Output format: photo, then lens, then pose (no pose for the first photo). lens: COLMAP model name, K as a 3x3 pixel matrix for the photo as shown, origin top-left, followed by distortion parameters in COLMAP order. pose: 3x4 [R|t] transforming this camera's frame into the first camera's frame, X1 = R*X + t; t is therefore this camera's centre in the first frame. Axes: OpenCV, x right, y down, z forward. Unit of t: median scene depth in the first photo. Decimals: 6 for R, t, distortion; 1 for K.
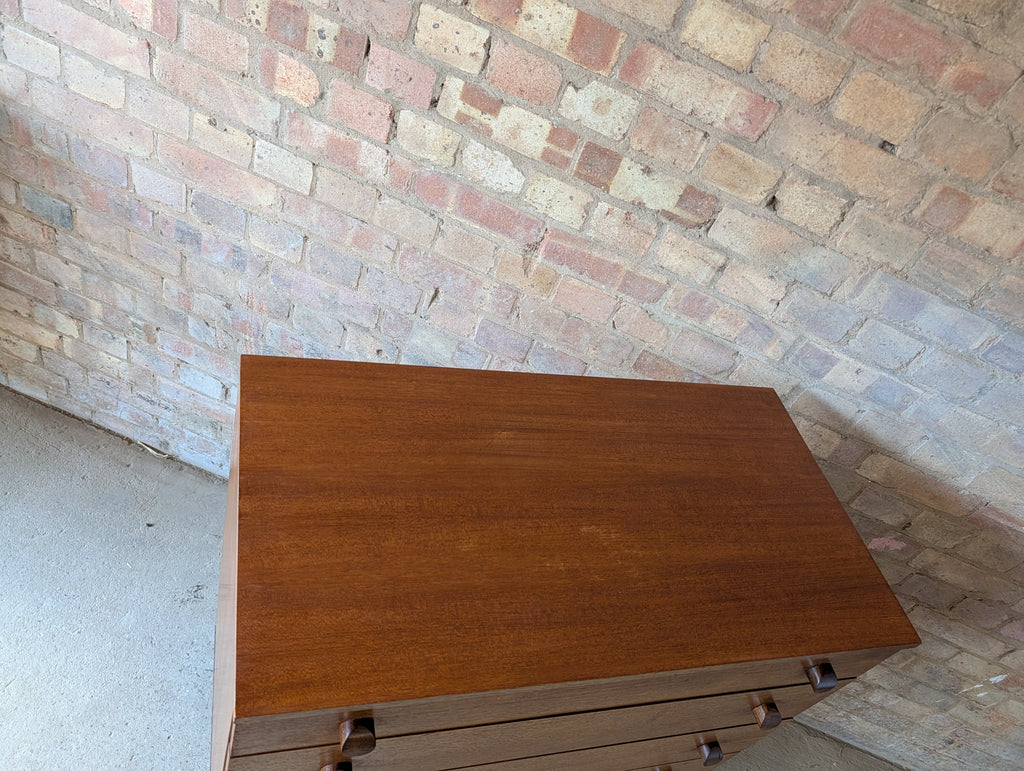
lens RADIAL K [[742.9, 0, 513.4], [0, 742.9, 393.8], [0, 0, 1]] dist [-0.002869, -0.004183]
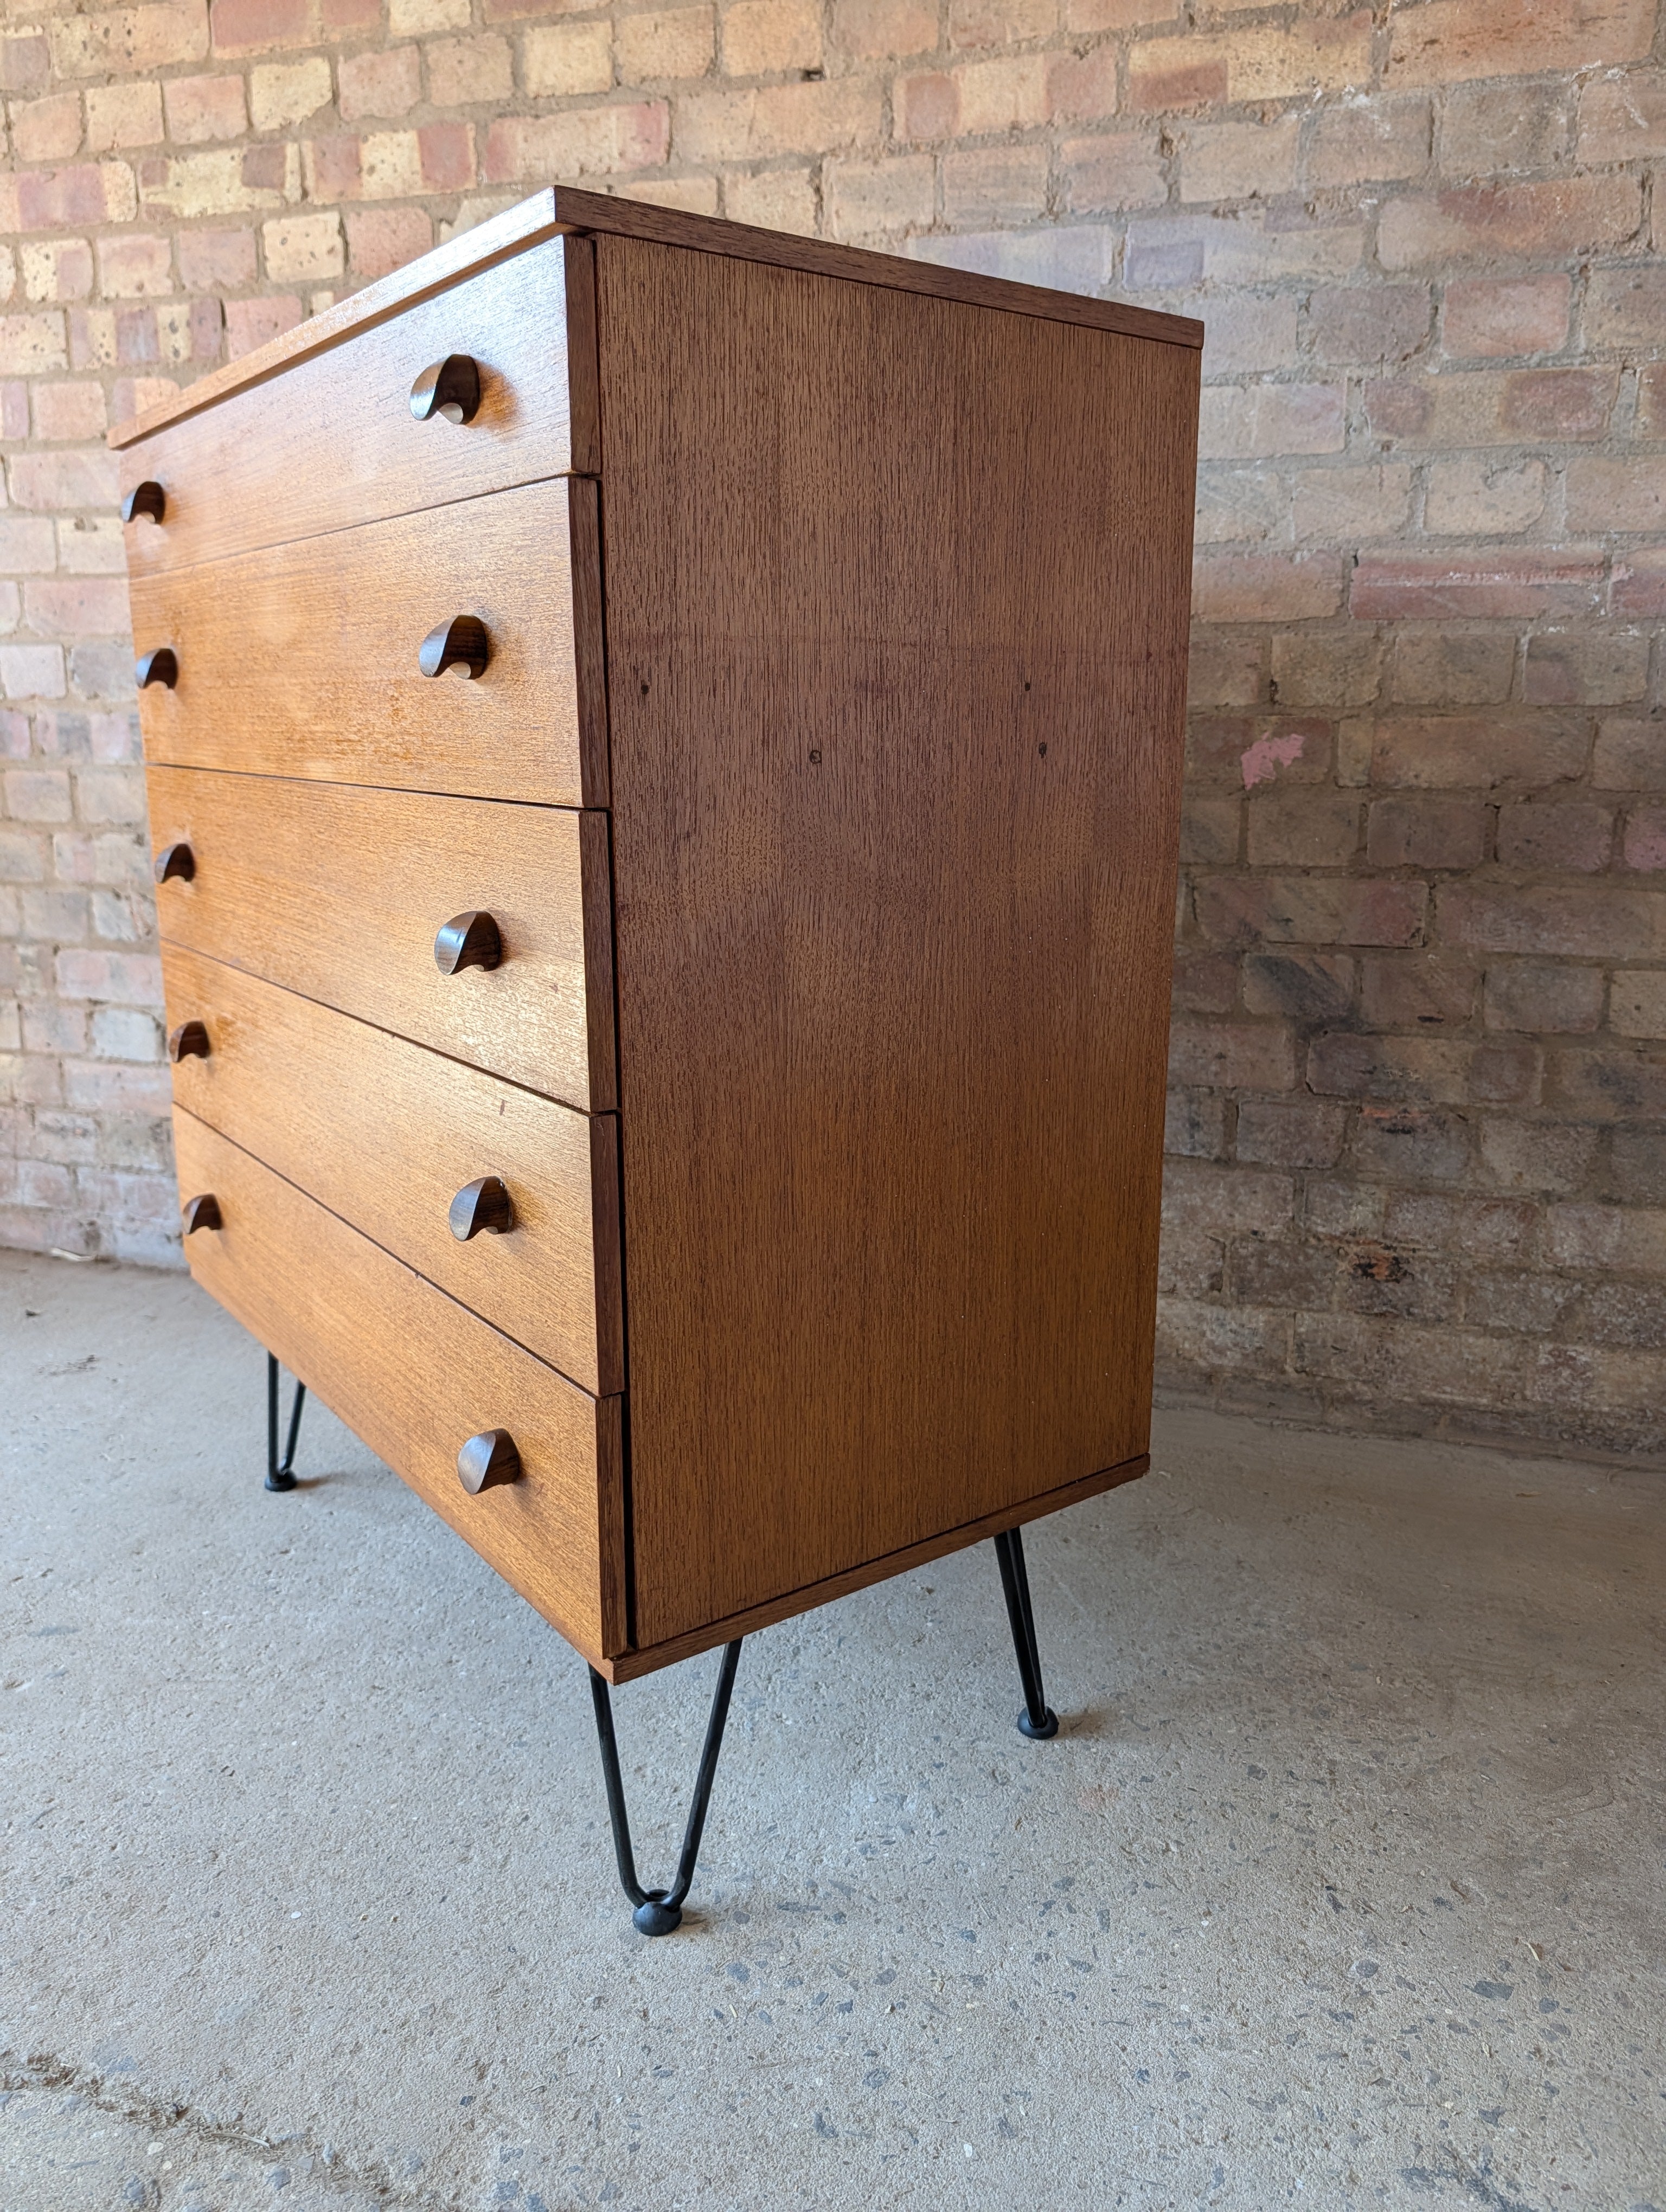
lens RADIAL K [[1596.7, 0, 843.6], [0, 1596.7, 1074.1], [0, 0, 1]] dist [-0.012911, 0.010112]
pose [[0.948969, -0.289965, -0.124013, 0.374508], [0.171113, 0.803724, -0.569867, 1.164238], [0.264914, 0.519565, 0.812325, 0.202993]]
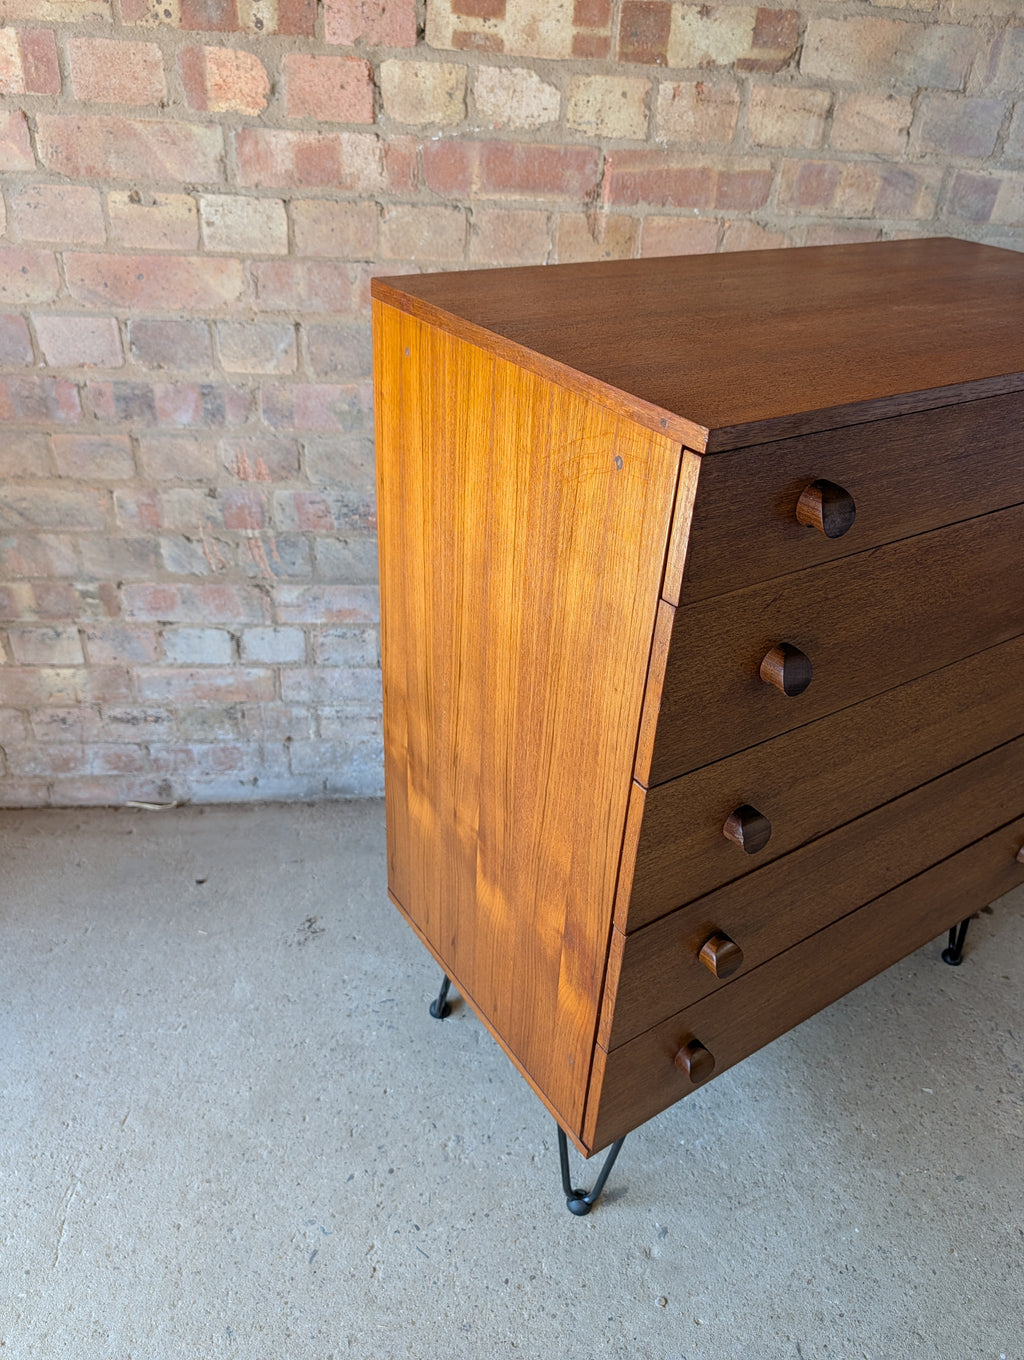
lens RADIAL K [[986.7, 0, 522.4], [0, 986.7, 686.4], [0, 0, 1]] dist [-0.002869, -0.004183]
pose [[0.904390, -0.404850, 0.134813, -0.402865], [0.420580, 0.899092, -0.121434, 0.369162], [-0.072047, 0.166523, 0.983402, 0.091944]]
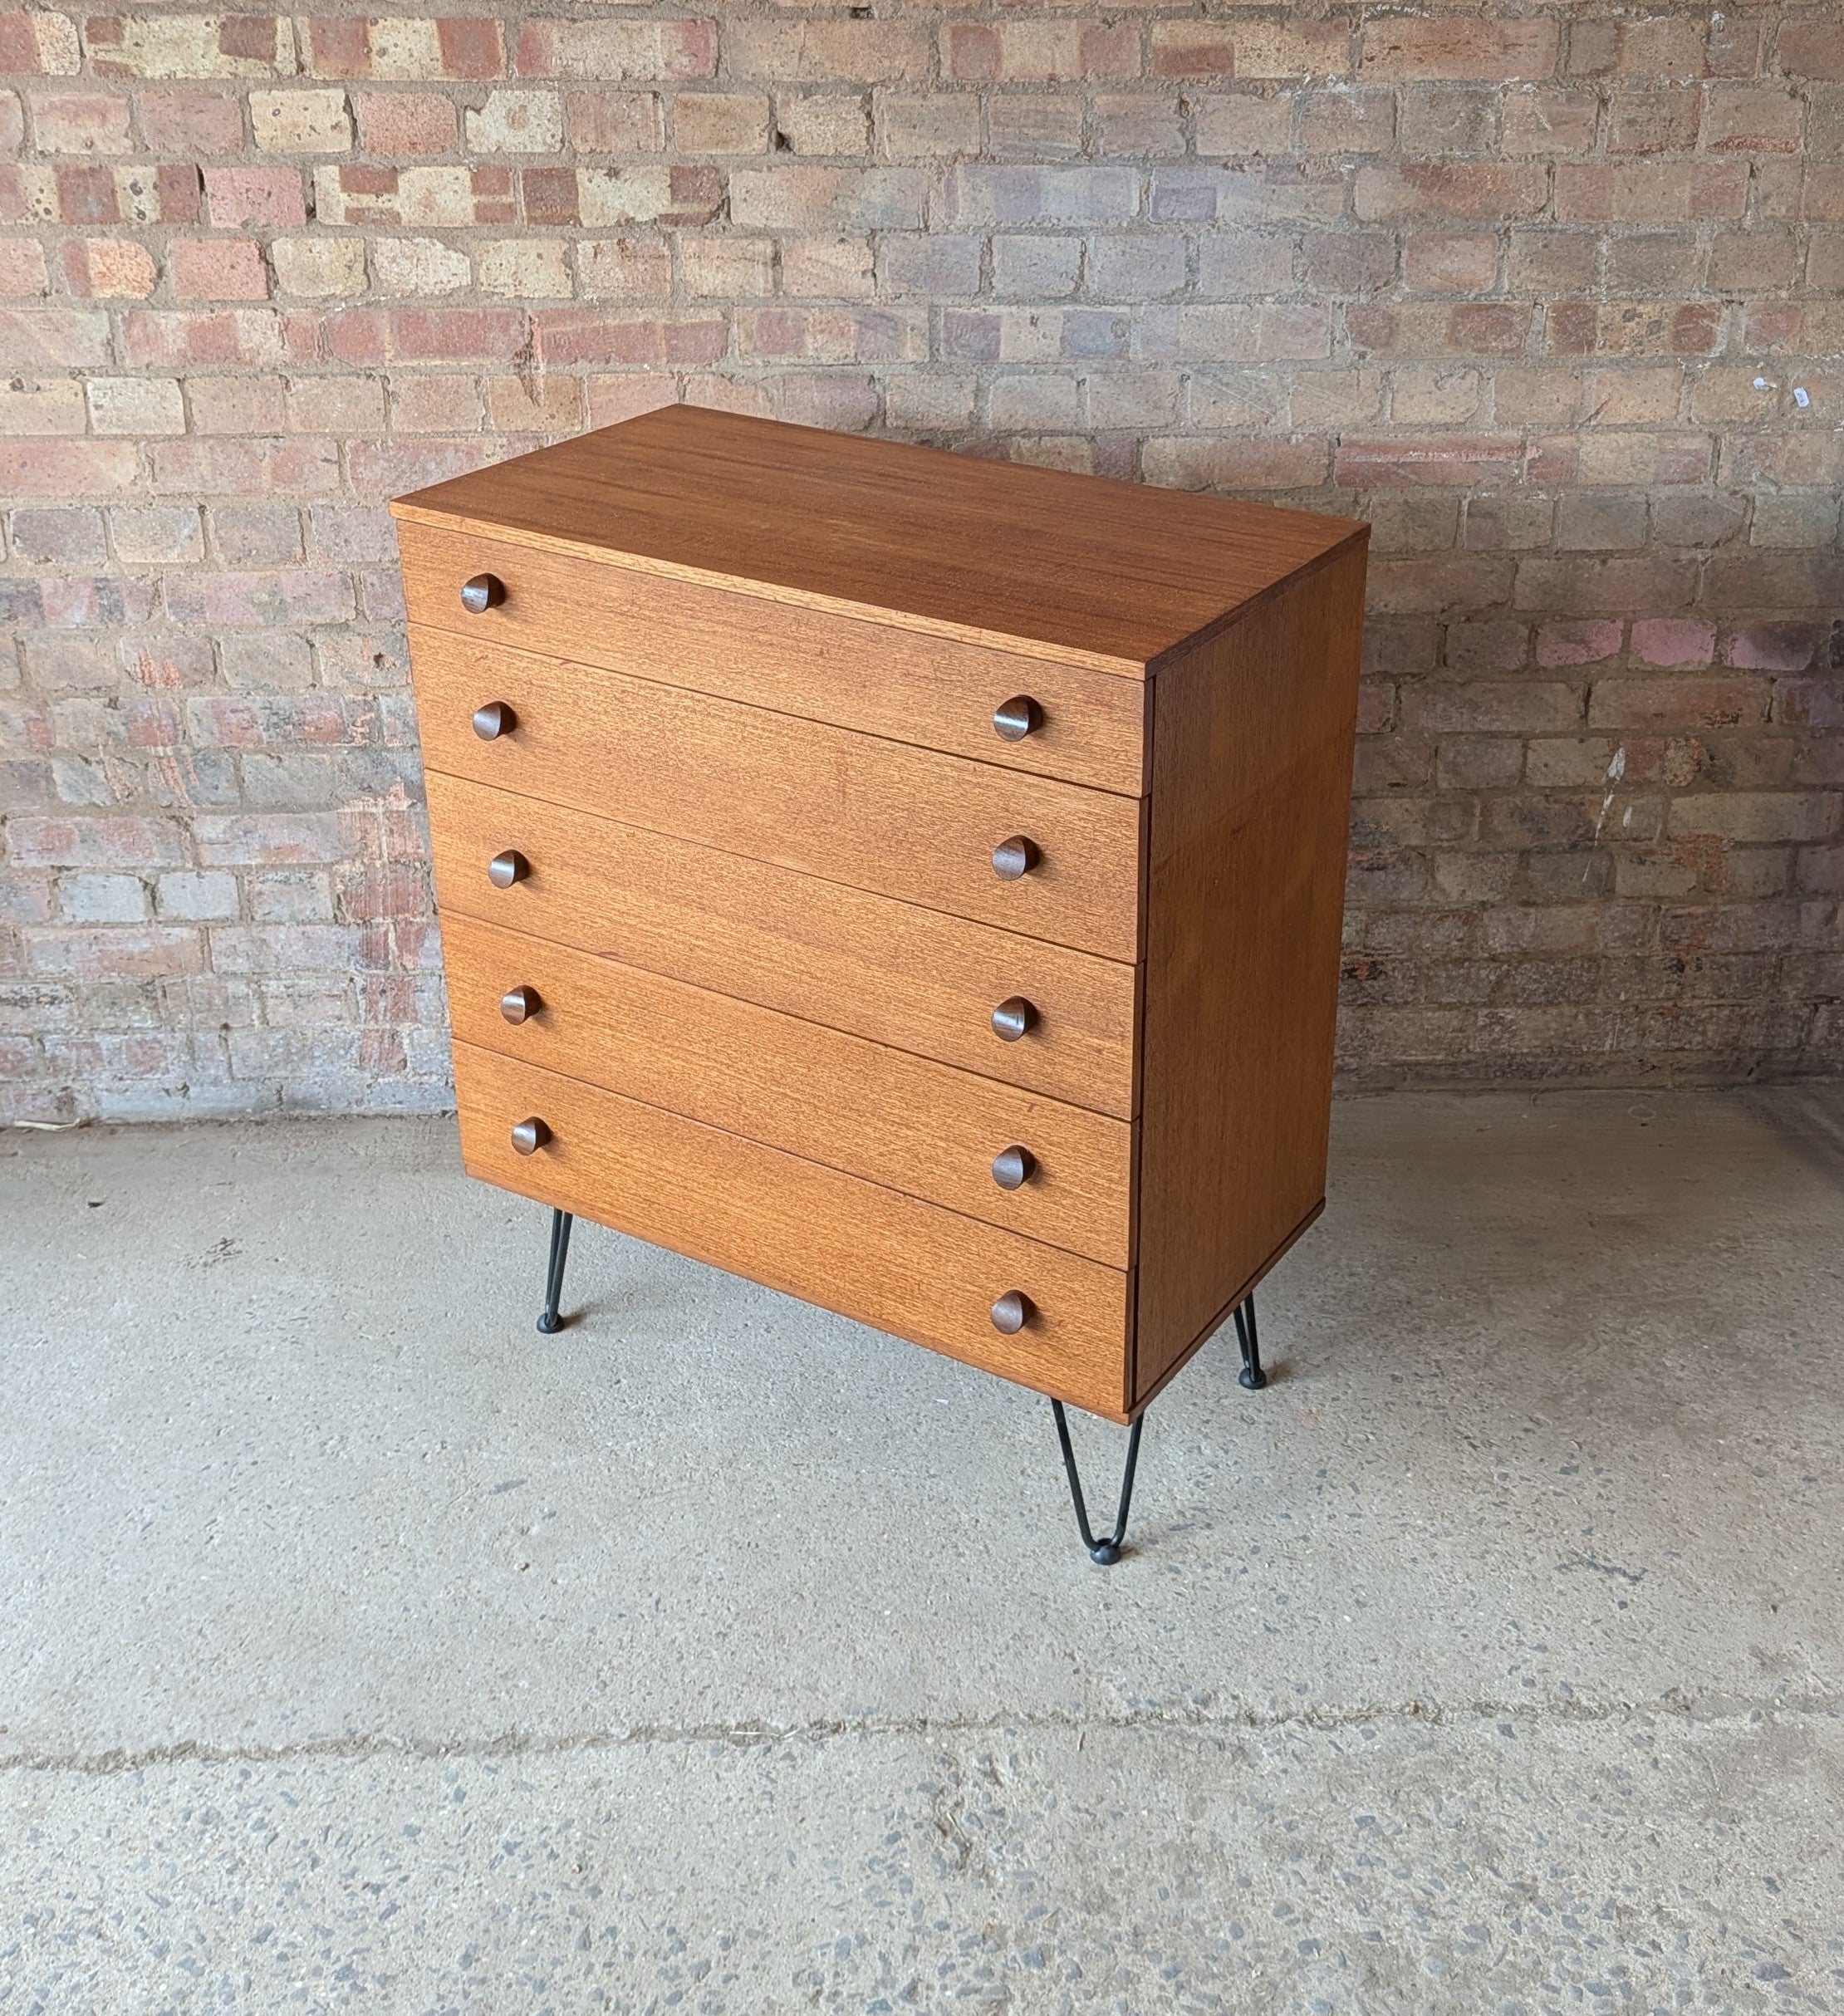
lens RADIAL K [[2409.6, 0, 1008.7], [0, 2409.6, 857.3], [0, 0, 1]] dist [-0.005657, 0.000000]
pose [[0.904018, -0.405351, 0.135797, -0.061828], [0.427487, 0.858970, -0.281826, 1.058583], [-0.002407, 0.312827, 0.949807, -1.001187]]
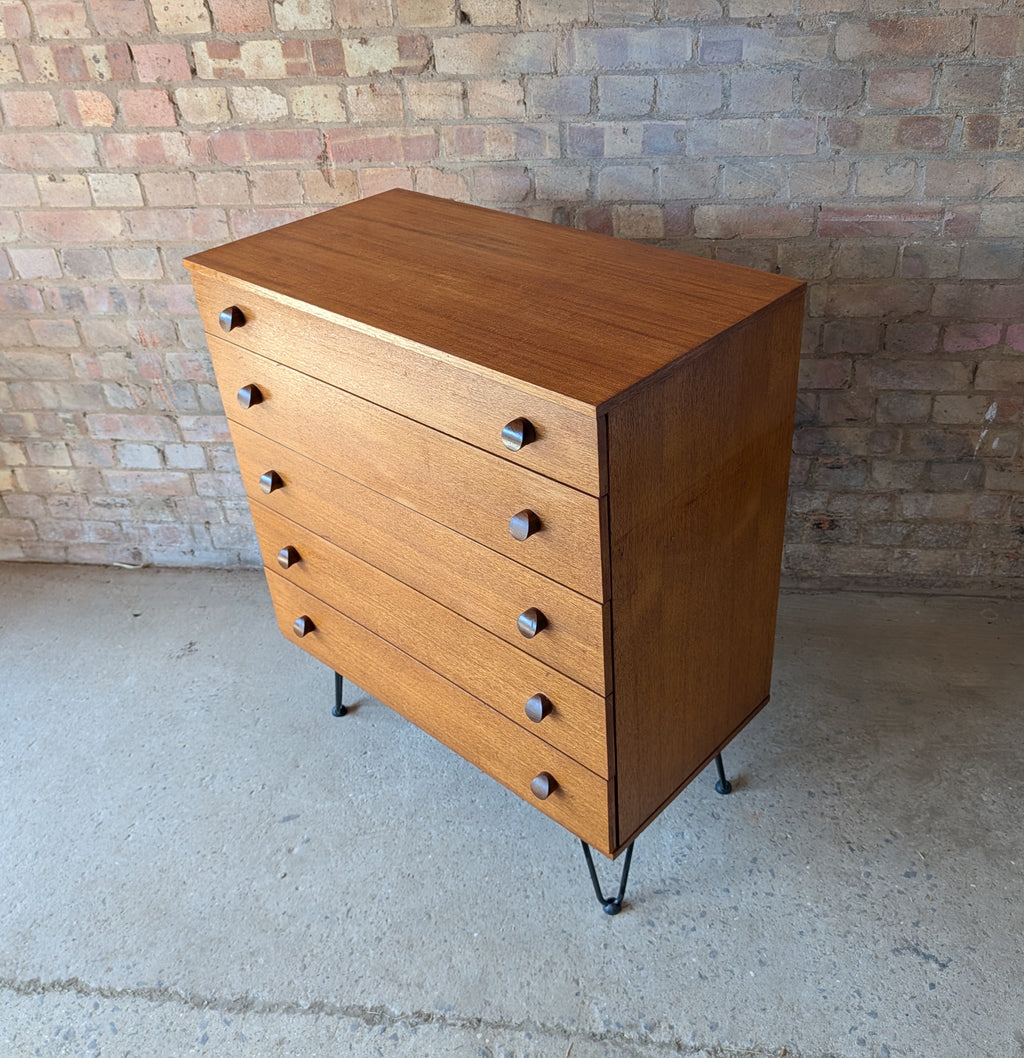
lens RADIAL K [[1008.2, 0, 554.6], [0, 1008.2, 511.4], [0, 0, 1]] dist [-0.007848, 0.000000]
pose [[0.923485, -0.373378, -0.088118, 0.303844], [0.347807, 0.911778, -0.218381, 0.802762], [0.161883, 0.171024, 0.971877, -0.379705]]
